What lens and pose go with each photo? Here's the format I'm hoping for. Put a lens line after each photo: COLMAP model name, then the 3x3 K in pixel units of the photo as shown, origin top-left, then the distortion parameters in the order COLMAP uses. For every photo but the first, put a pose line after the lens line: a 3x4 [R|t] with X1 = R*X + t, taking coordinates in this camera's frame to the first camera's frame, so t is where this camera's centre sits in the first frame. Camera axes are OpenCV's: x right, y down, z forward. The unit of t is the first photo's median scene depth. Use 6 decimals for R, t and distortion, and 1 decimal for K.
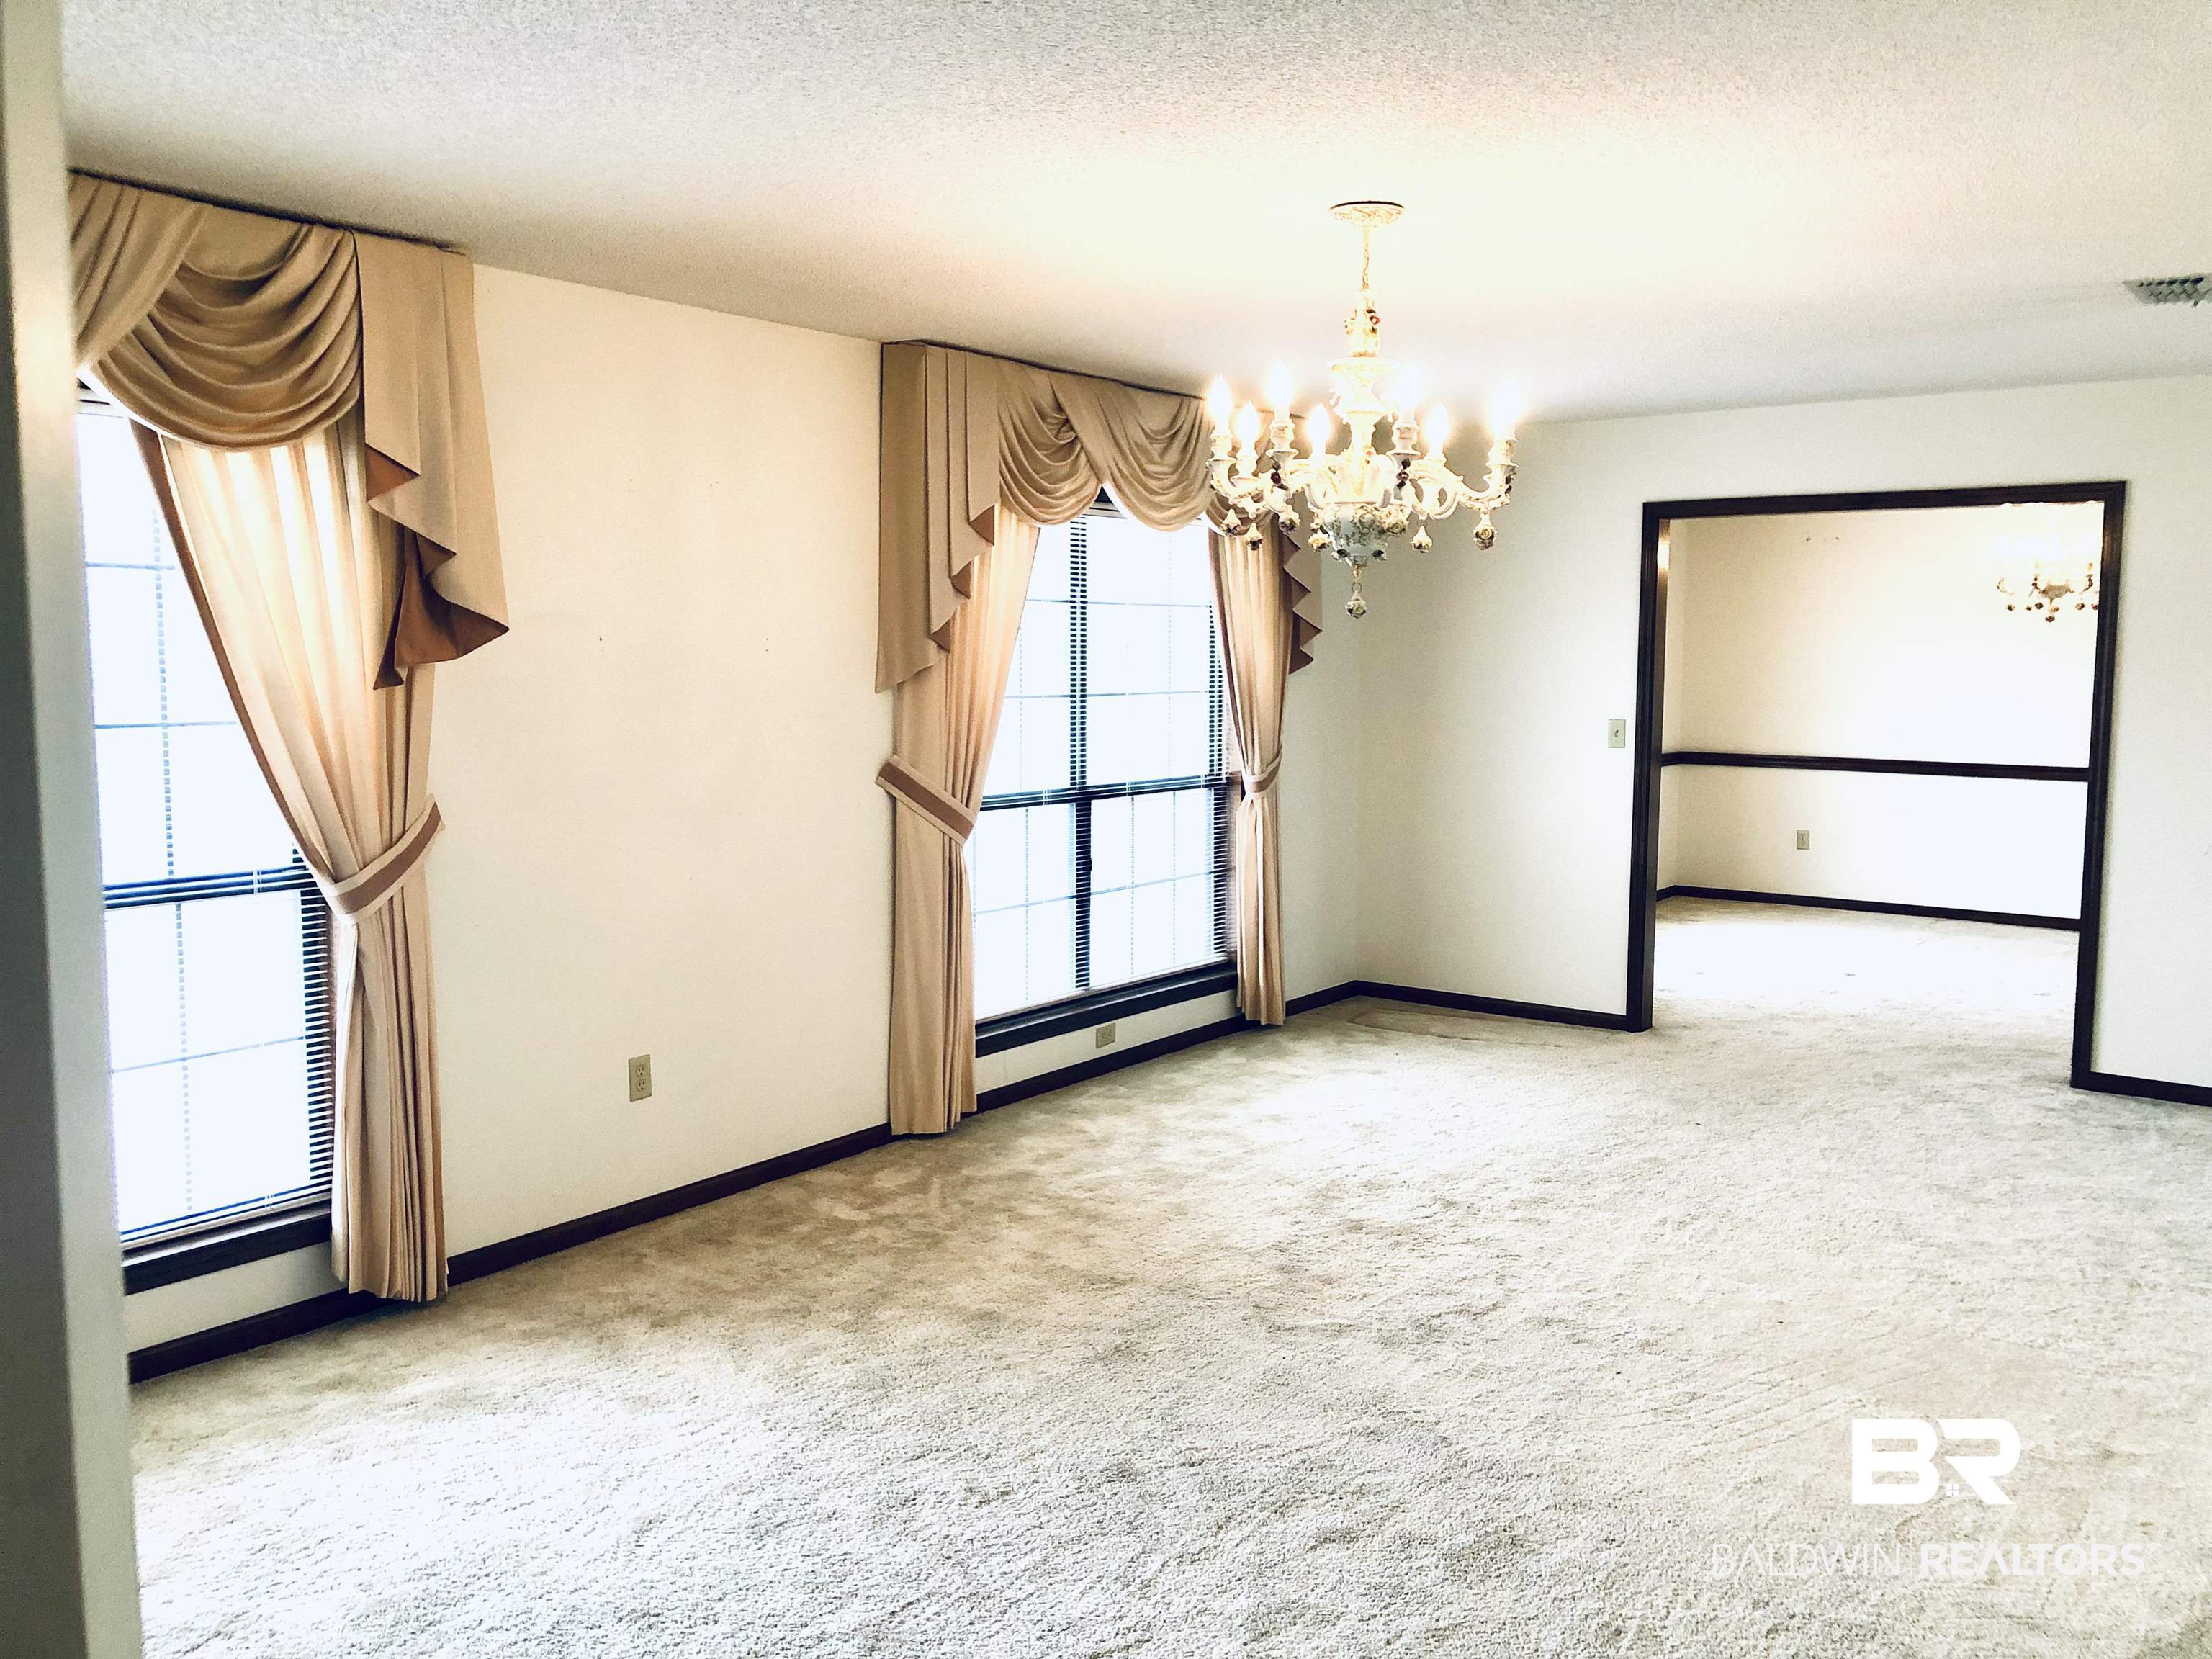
lens RADIAL K [[1817.1, 0, 1069.1], [0, 1817.1, 849.8], [0, 0, 1]] dist [-0.048621, 0.076670]
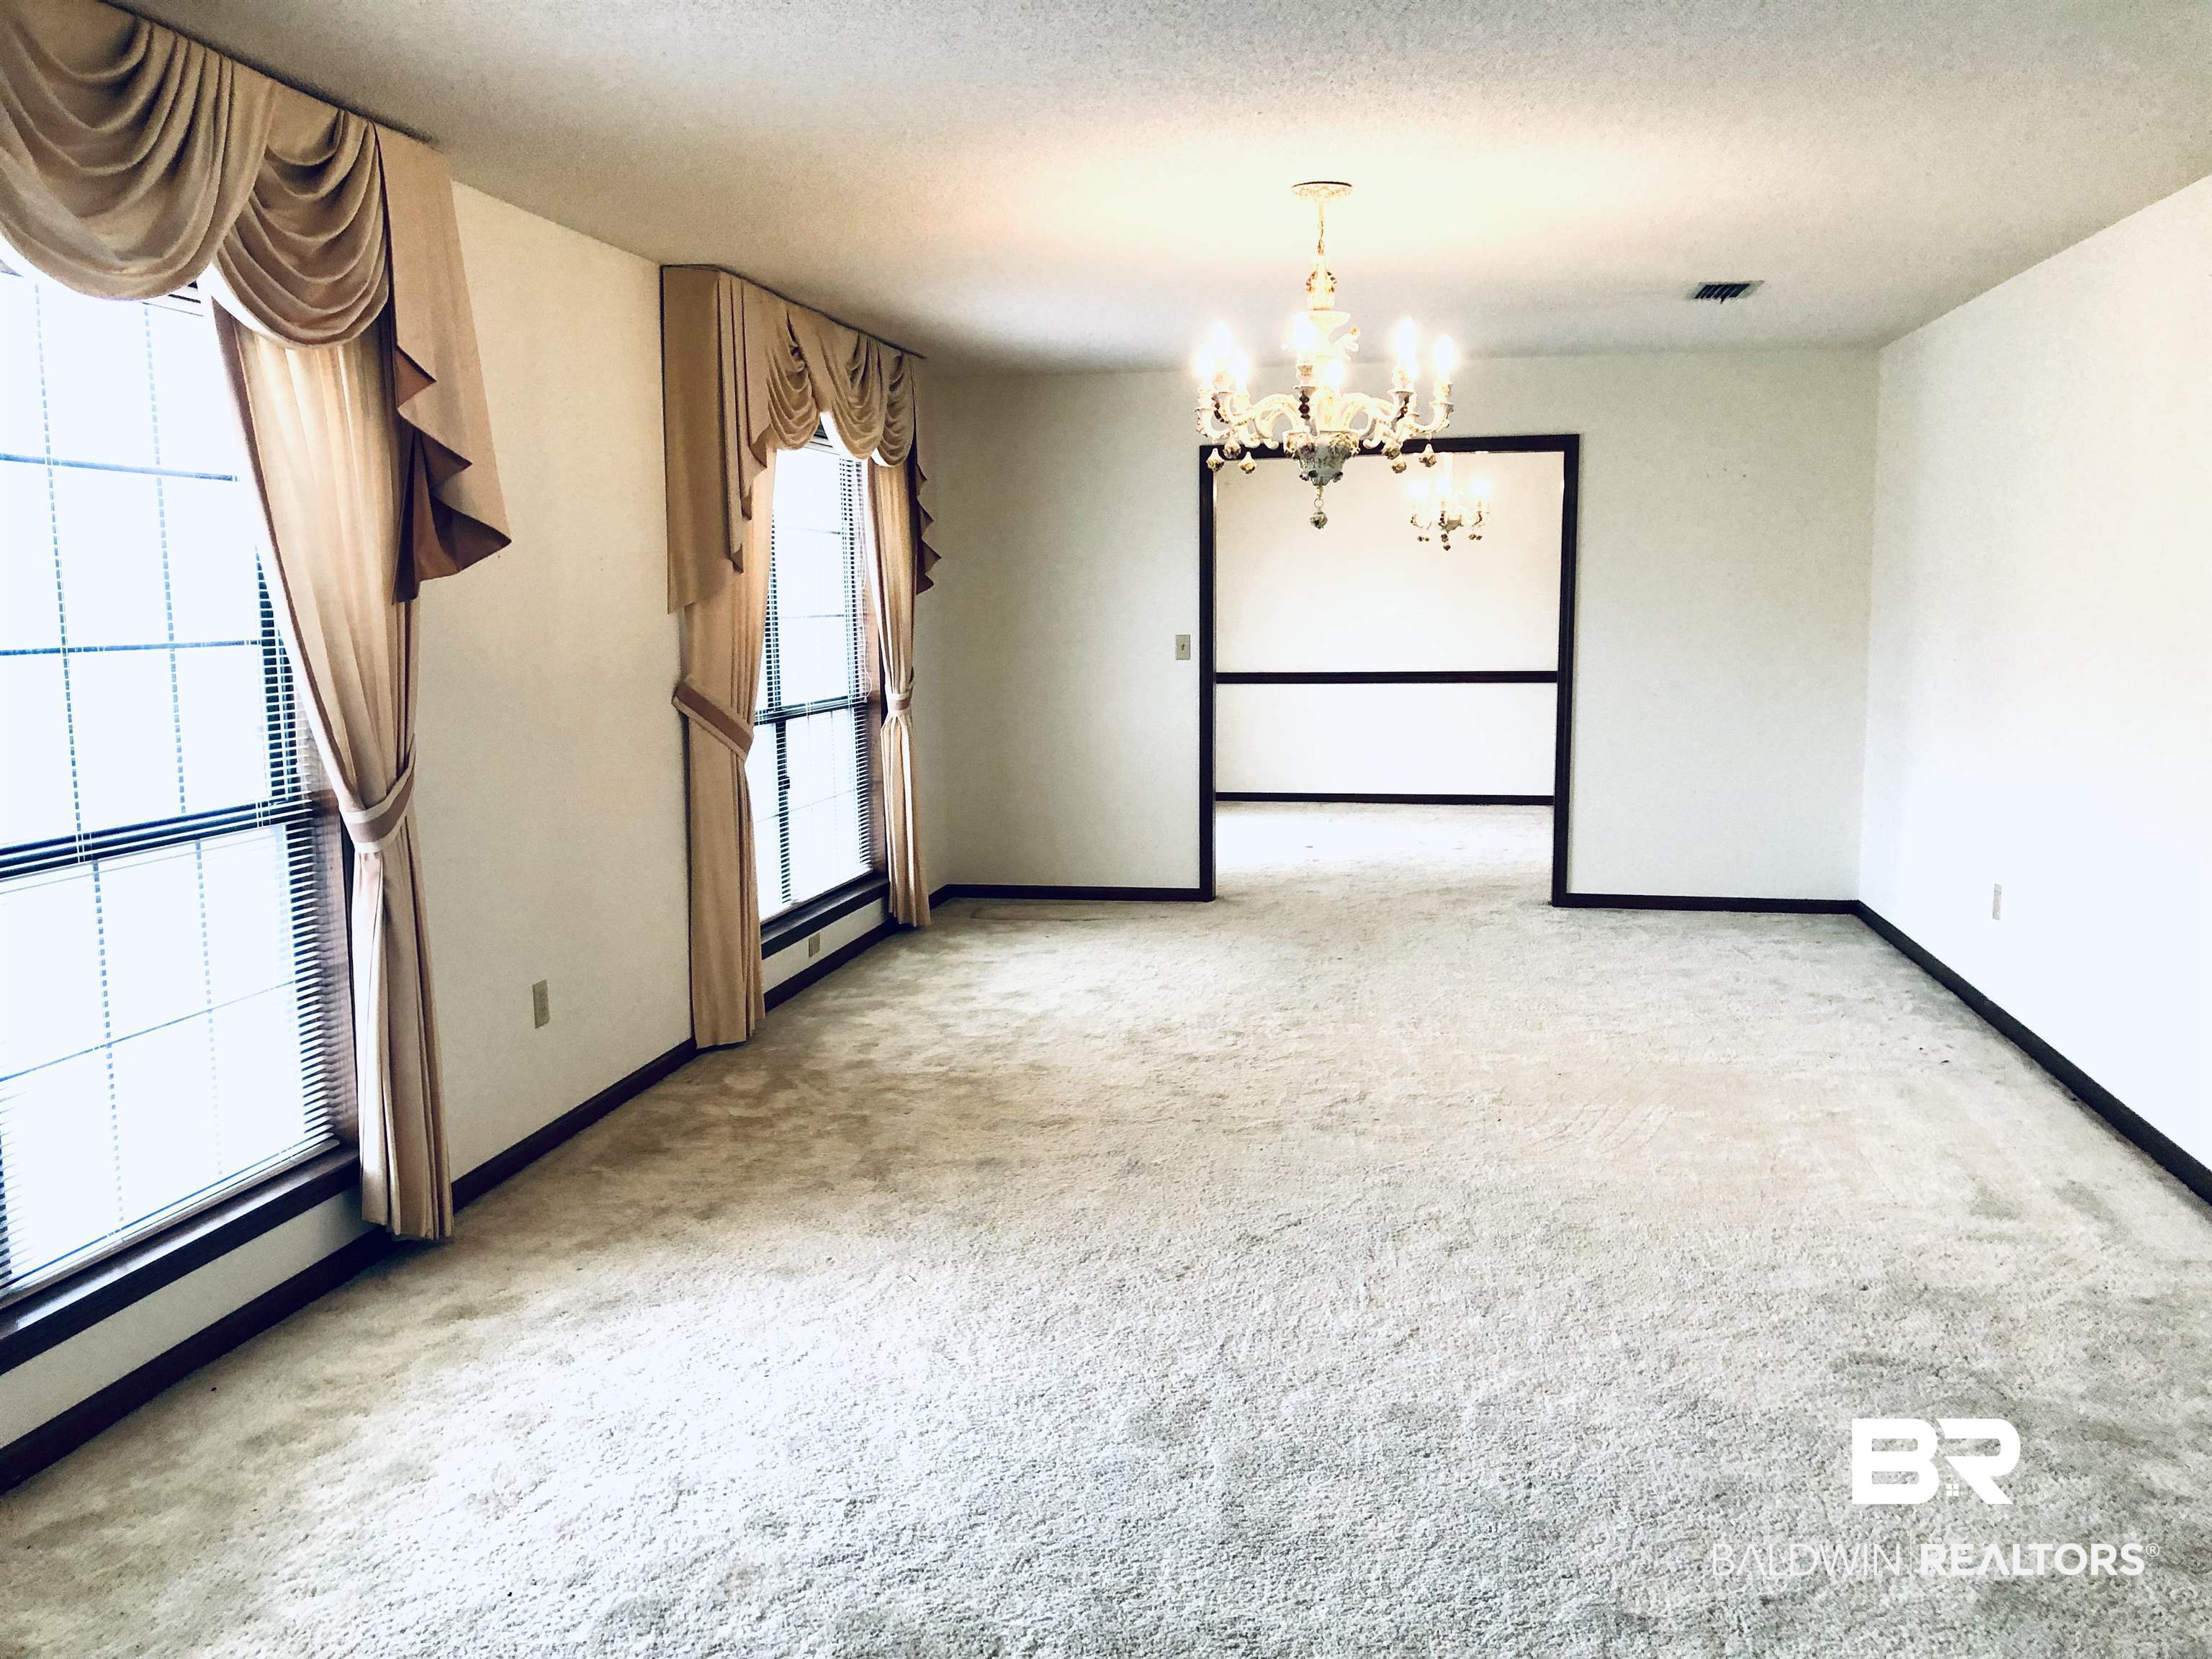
lens RADIAL K [[1817.1, 0, 1069.1], [0, 1817.1, 849.8], [0, 0, 1]] dist [-0.048621, 0.076670]
pose [[0.909701, -0.083417, 0.406799, -0.369539], [0.073598, 0.996495, 0.039755, 0.024013], [-0.408689, -0.006226, 0.912652, -0.019801]]
